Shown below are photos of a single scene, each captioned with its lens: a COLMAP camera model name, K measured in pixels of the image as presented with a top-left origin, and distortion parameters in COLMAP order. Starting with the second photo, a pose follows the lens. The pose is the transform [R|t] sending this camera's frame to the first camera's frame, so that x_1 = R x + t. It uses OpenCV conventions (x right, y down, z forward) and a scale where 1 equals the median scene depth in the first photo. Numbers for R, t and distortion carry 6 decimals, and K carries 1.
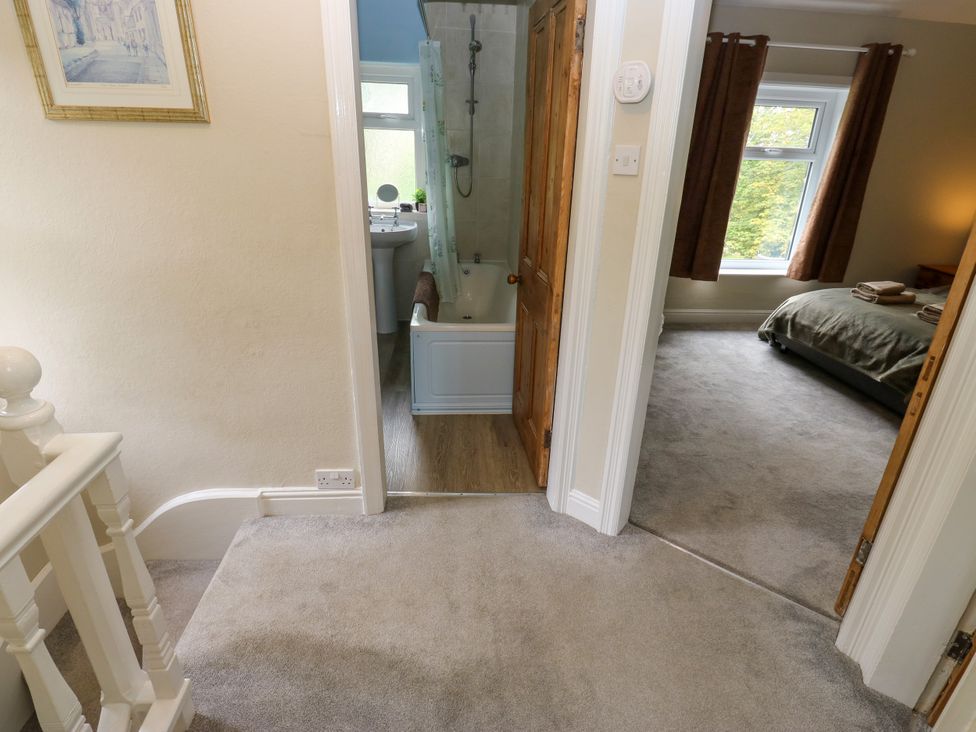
lens RADIAL K [[517.7, 0, 490.4], [0, 517.7, 362.5], [0, 0, 1]] dist [-0.013965, -0.004301]
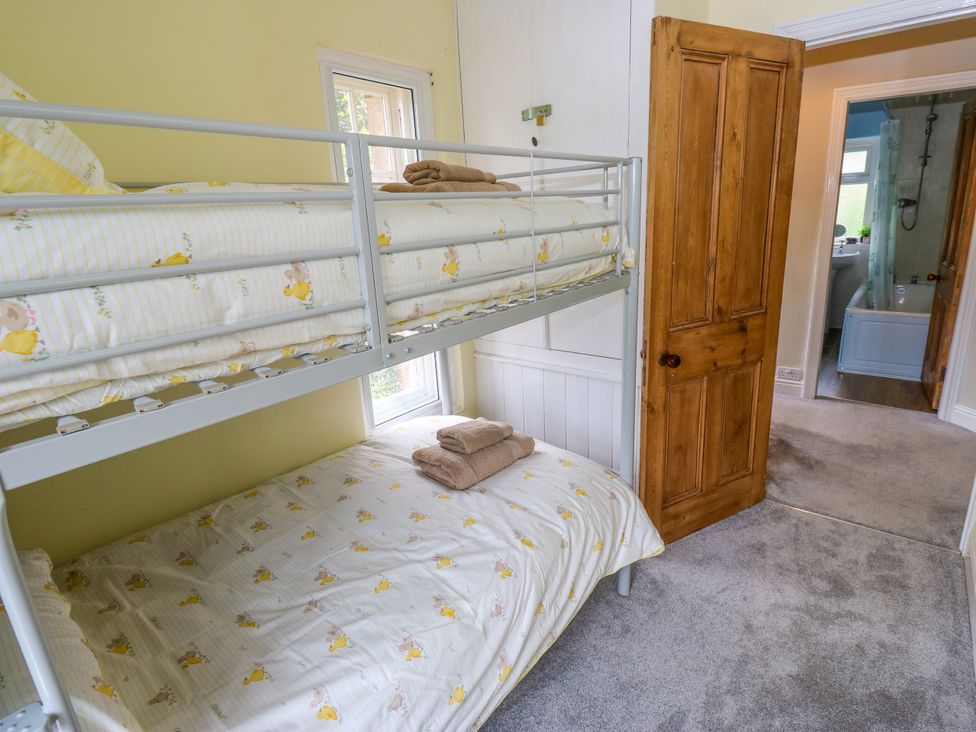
lens RADIAL K [[517.7, 0, 491.3], [0, 517.7, 362.5], [0, 0, 1]] dist [-0.013965, -0.004301]
pose [[0.737513, 0.119868, -0.664610, 0.071490], [-0.186724, 0.981951, -0.030103, 0.233481], [0.649006, 0.146300, 0.746584, -0.566901]]
